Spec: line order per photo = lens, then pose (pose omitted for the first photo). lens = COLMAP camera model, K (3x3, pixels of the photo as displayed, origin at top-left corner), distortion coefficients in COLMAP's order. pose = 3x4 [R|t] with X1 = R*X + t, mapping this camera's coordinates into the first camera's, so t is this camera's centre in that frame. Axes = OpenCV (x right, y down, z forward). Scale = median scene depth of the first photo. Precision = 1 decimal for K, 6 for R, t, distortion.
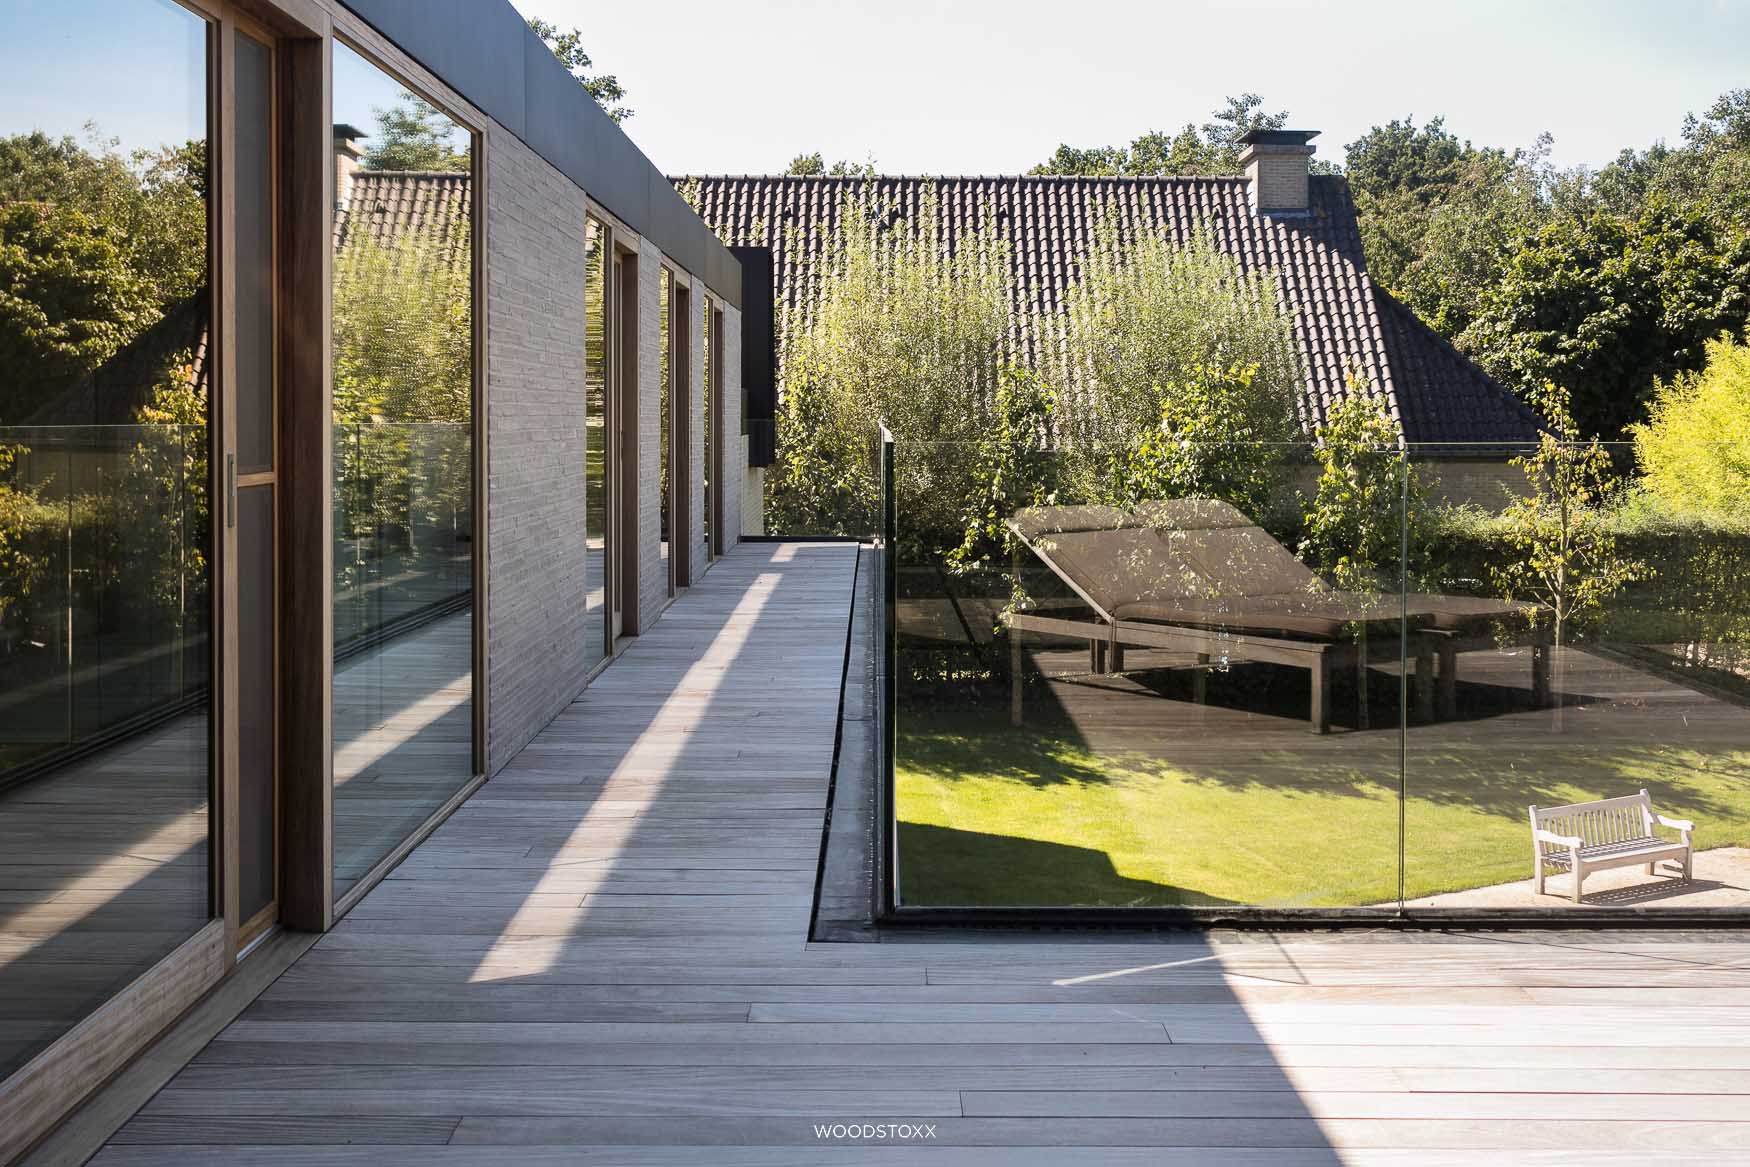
lens RADIAL K [[2187.1, 0, 752.8], [0, 2187.1, 445.2], [0, 0, 1]] dist [-0.052049, 0.057313]
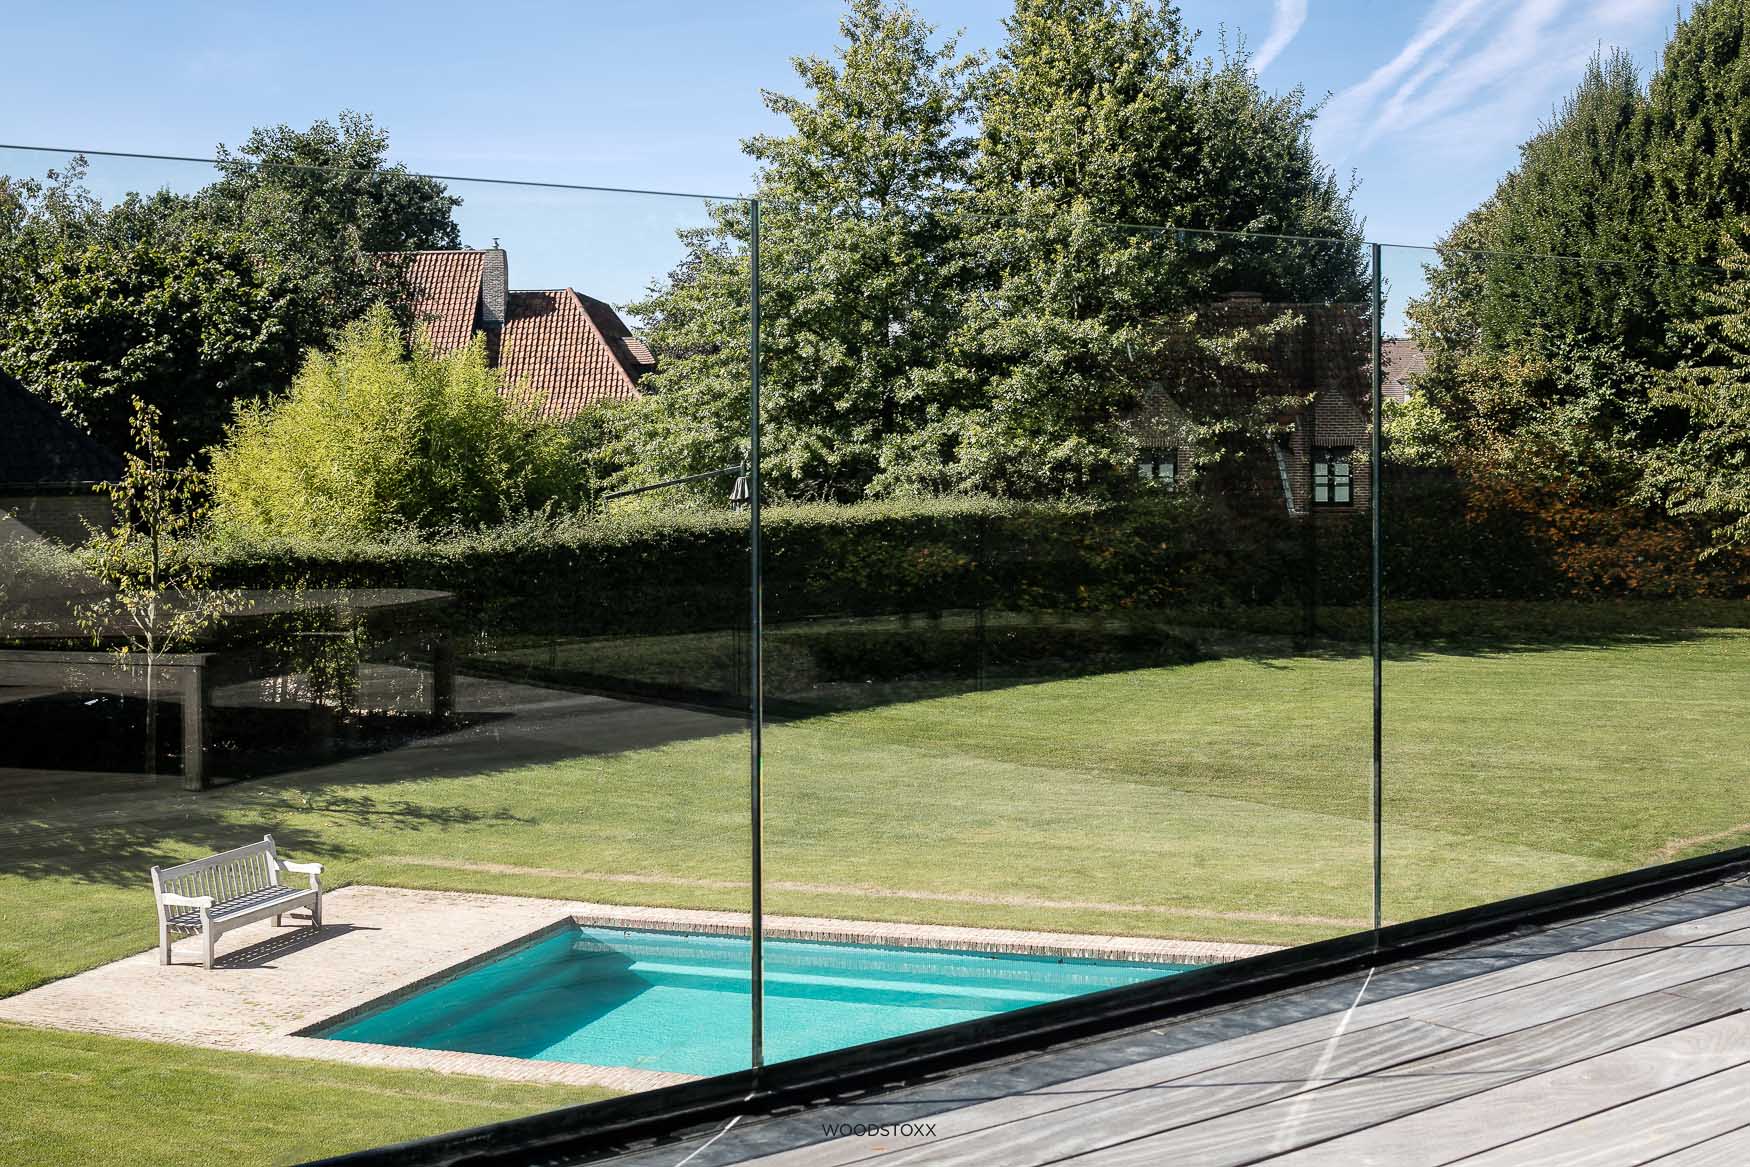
lens RADIAL K [[2187.1, 0, 752.8], [0, 2187.1, 445.2], [0, 0, 1]] dist [-0.052049, 0.057313]
pose [[0.775897, -0.001615, 0.630858, -0.009844], [0.020283, 0.999544, -0.022387, 0.015353], [-0.630534, 0.030166, 0.775575, 0.124297]]
